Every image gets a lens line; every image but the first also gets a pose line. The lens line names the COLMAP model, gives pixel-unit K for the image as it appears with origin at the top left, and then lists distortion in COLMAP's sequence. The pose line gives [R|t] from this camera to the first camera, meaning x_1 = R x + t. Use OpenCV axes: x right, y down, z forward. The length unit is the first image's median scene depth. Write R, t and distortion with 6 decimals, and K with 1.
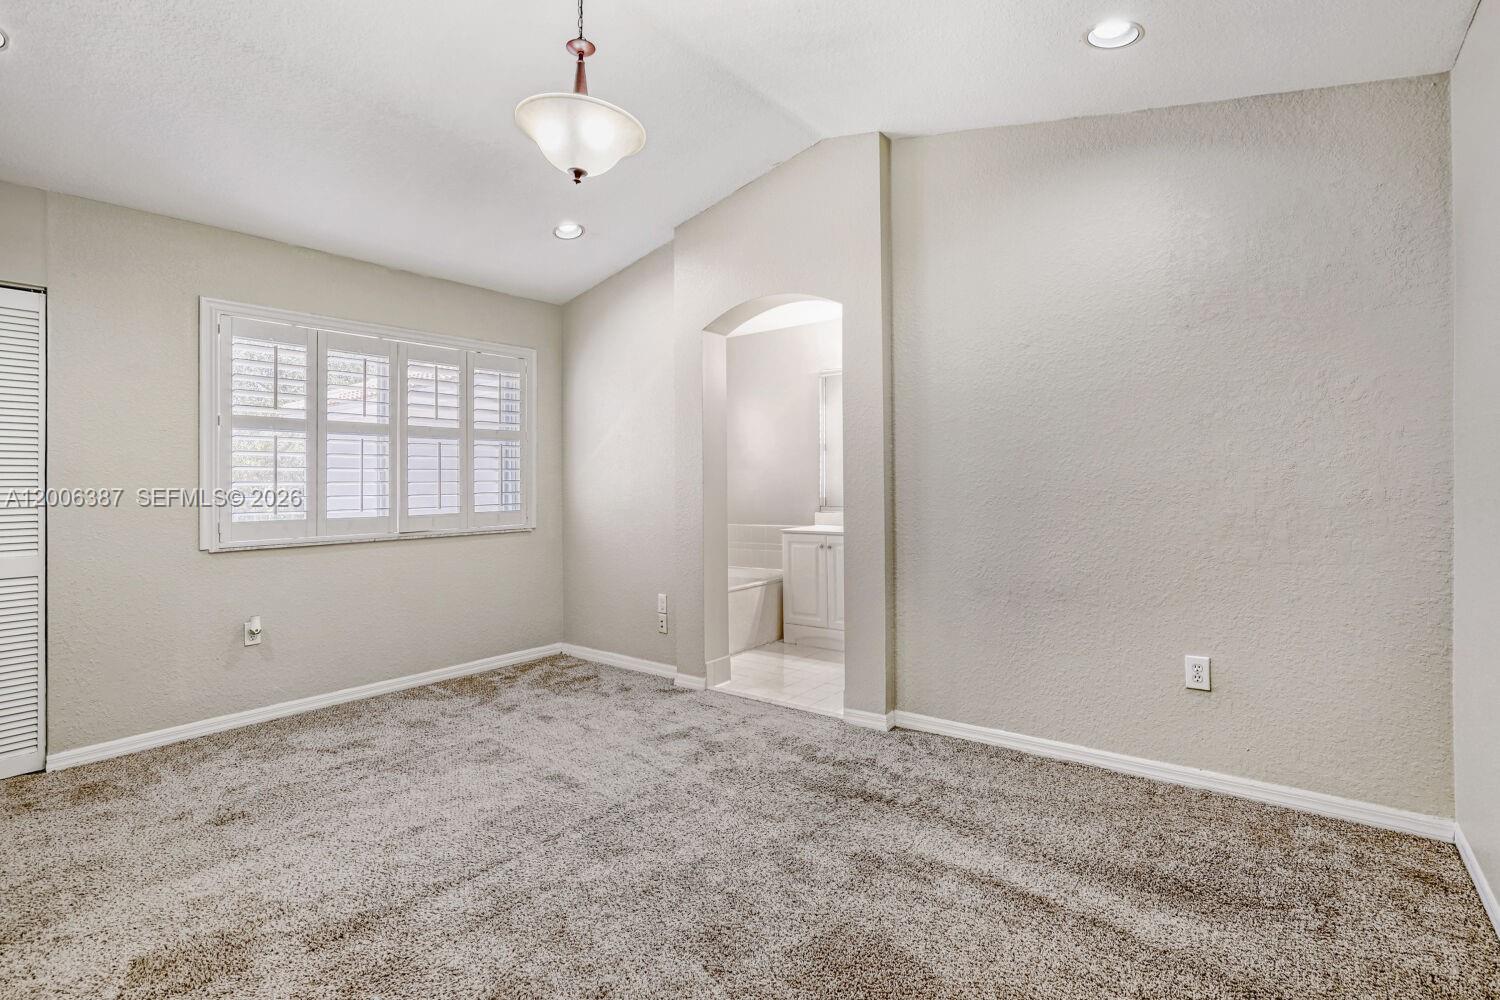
lens RADIAL K [[705.1, 0, 756.6], [0, 705.1, 478.2], [0, 0, 1]] dist [-0.033083, 0.009643]
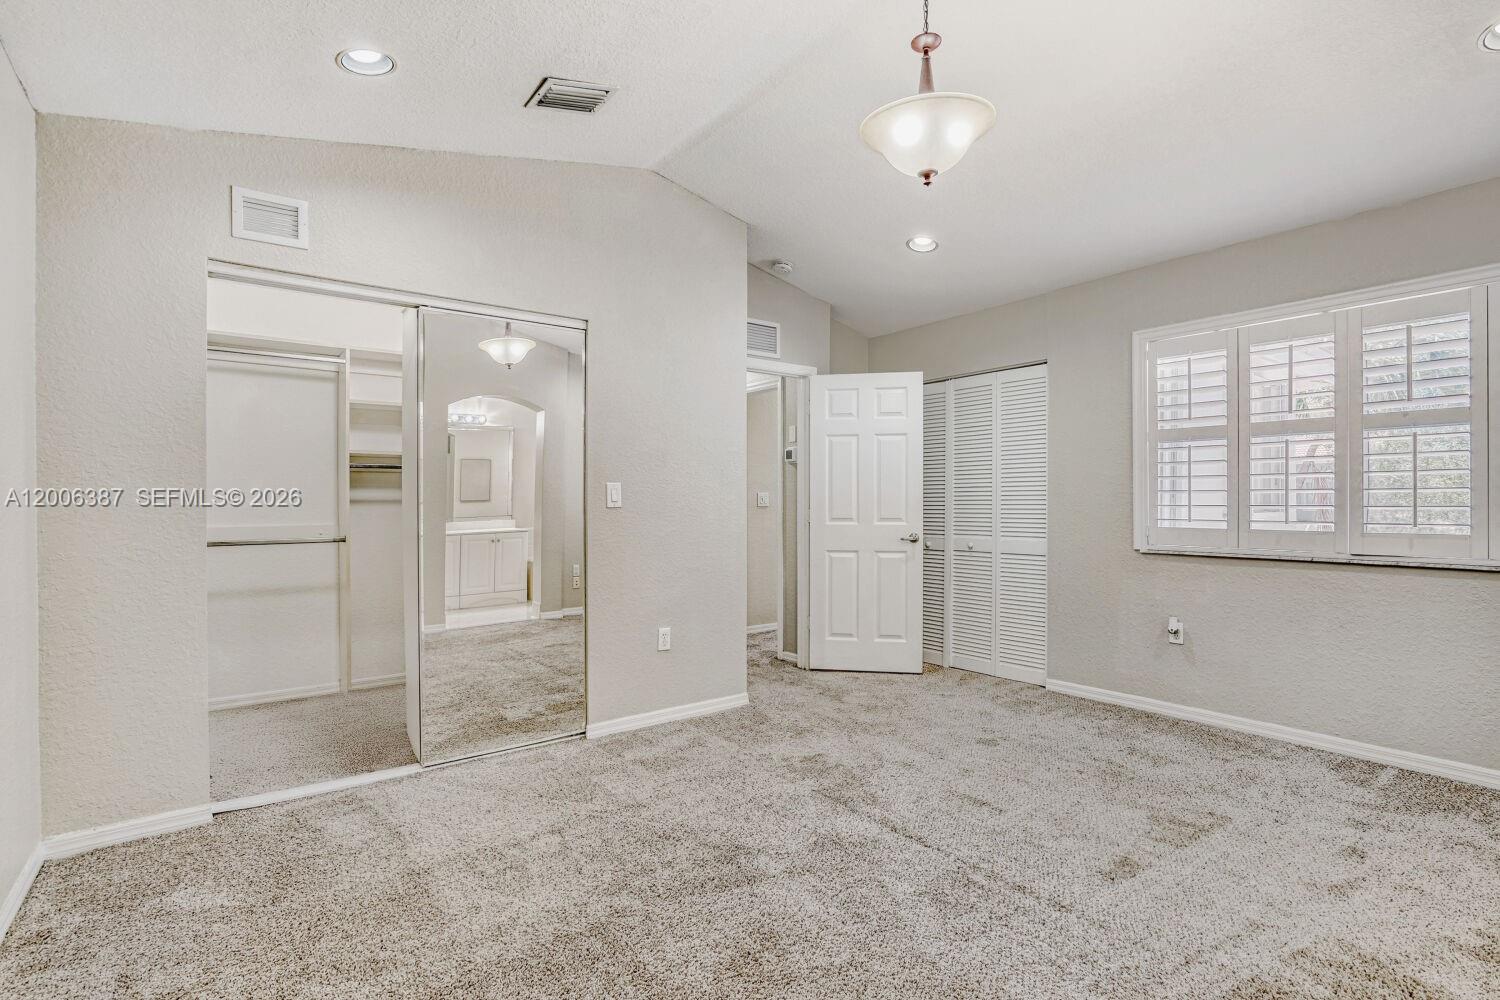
lens RADIAL K [[705.1, 0, 757.4], [0, 705.1, 499.1], [0, 0, 1]] dist [-0.033083, 0.009643]
pose [[-0.262747, 0.011424, -0.964797, 0.480851], [0.017843, 0.999816, 0.006979, -0.001259], [0.964700, -0.015381, -0.262902, 0.667984]]
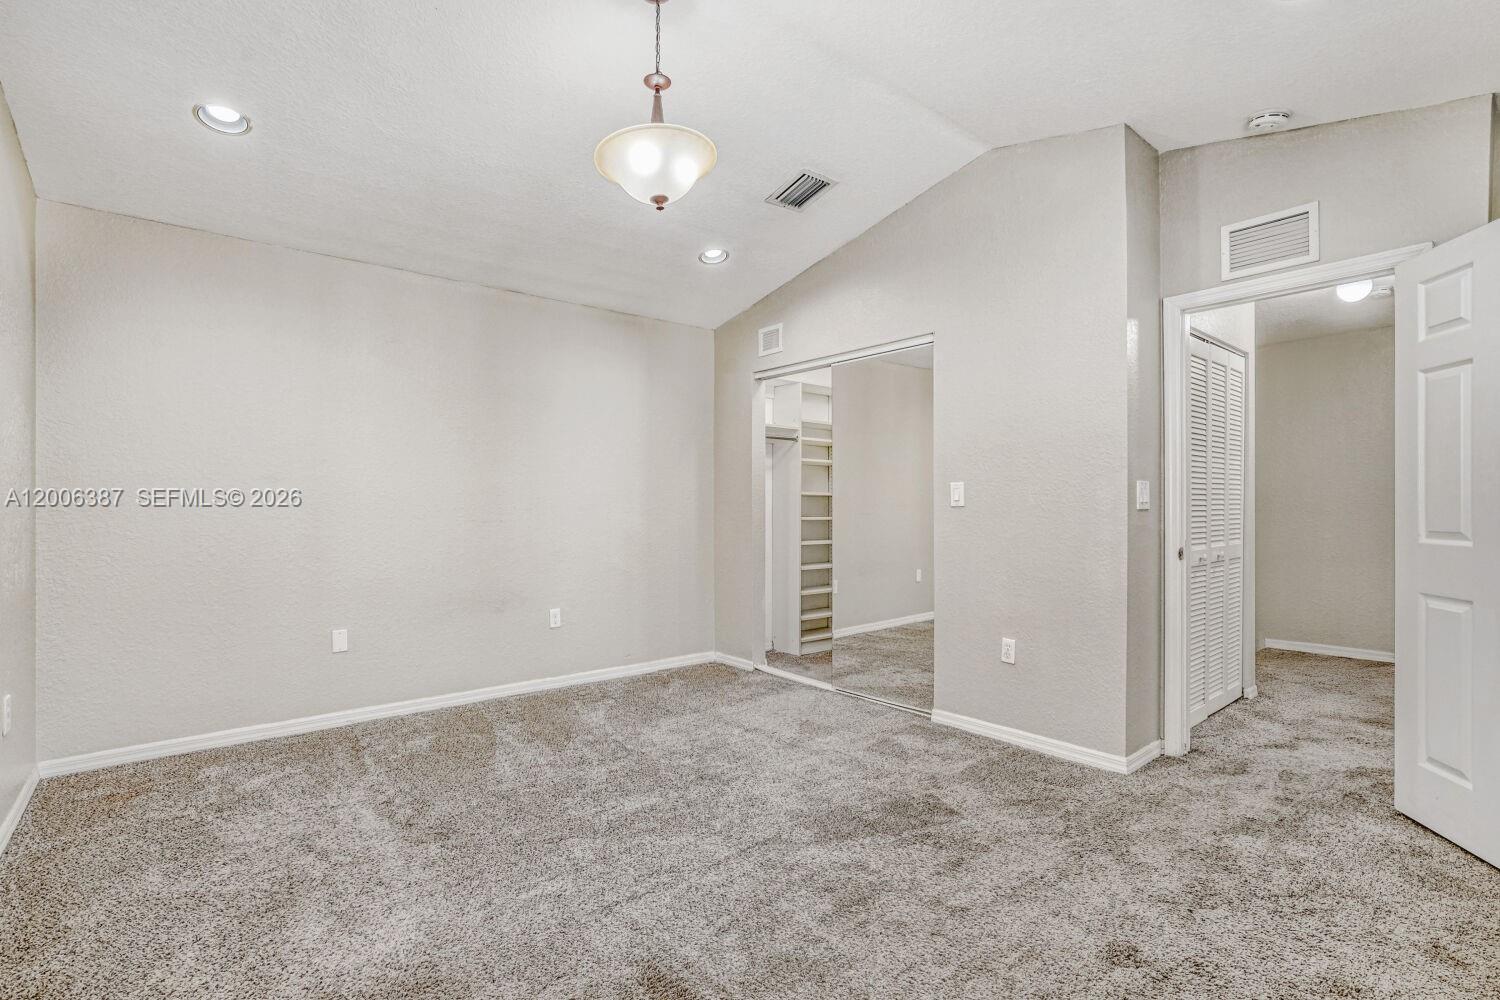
lens RADIAL K [[705.1, 0, 753.5], [0, 705.1, 502.0], [0, 0, 1]] dist [-0.033083, 0.009643]
pose [[-0.972501, 0.017800, 0.232218, -0.413263], [0.013992, 0.999739, -0.018034, 0.022360], [-0.232478, -0.014289, -0.972497, 1.290149]]
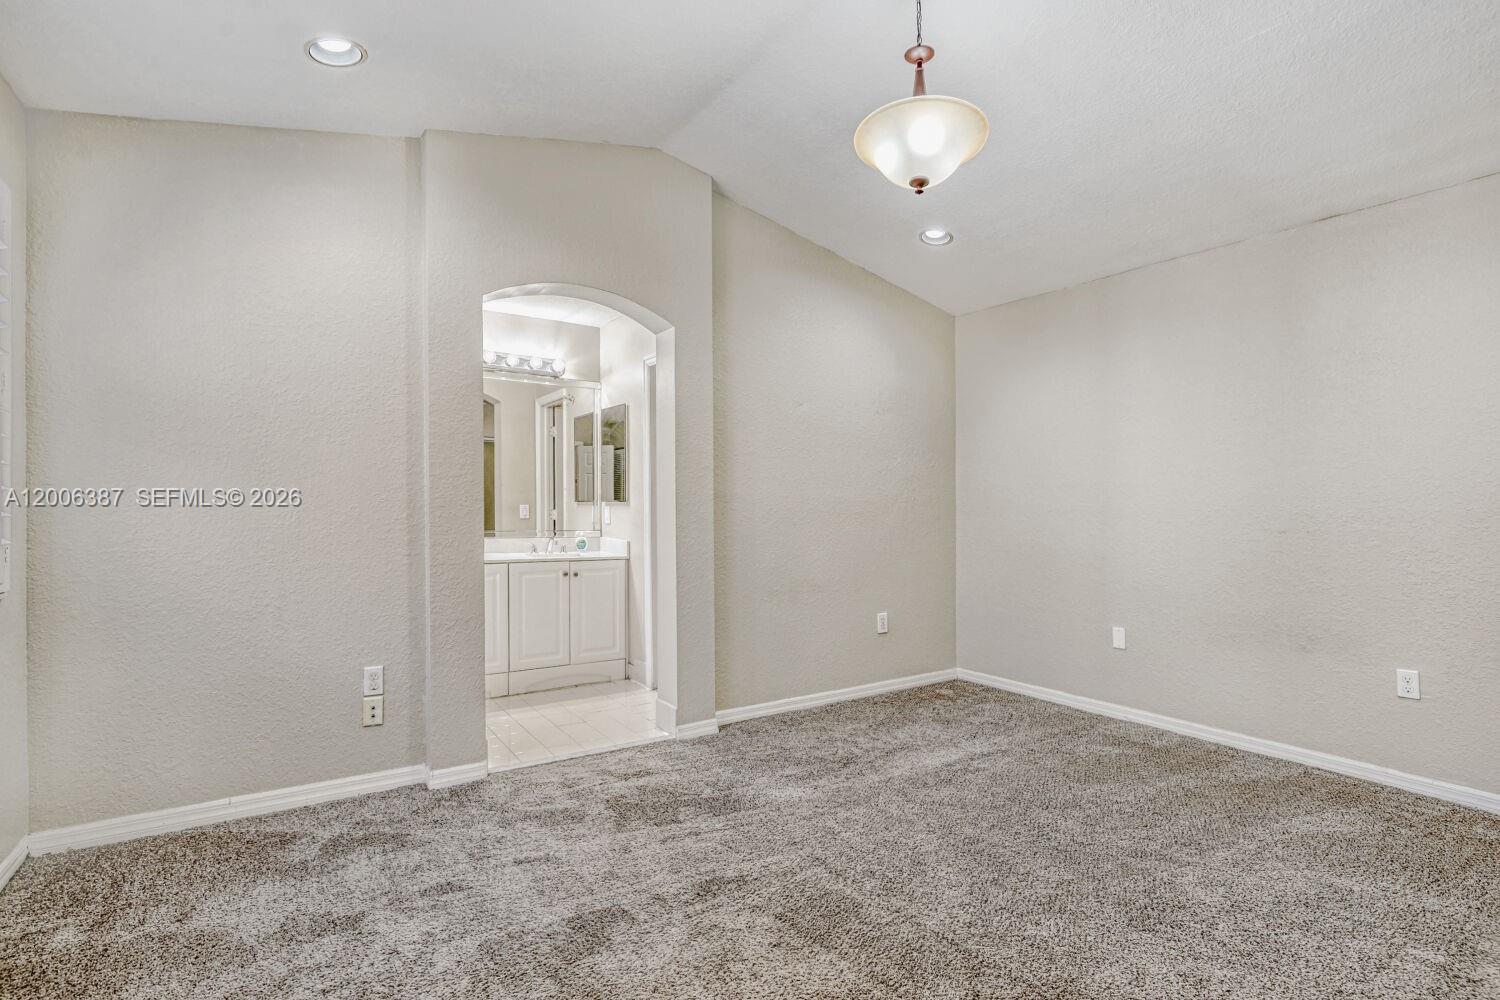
lens RADIAL K [[705.1, 0, 744.9], [0, 705.1, 512.8], [0, 0, 1]] dist [-0.033083, 0.009643]
pose [[0.327090, 0.003029, 0.944988, -0.818556], [-0.021447, 0.999761, 0.004219, 0.011887], [-0.944750, -0.021647, 0.327077, 0.592960]]
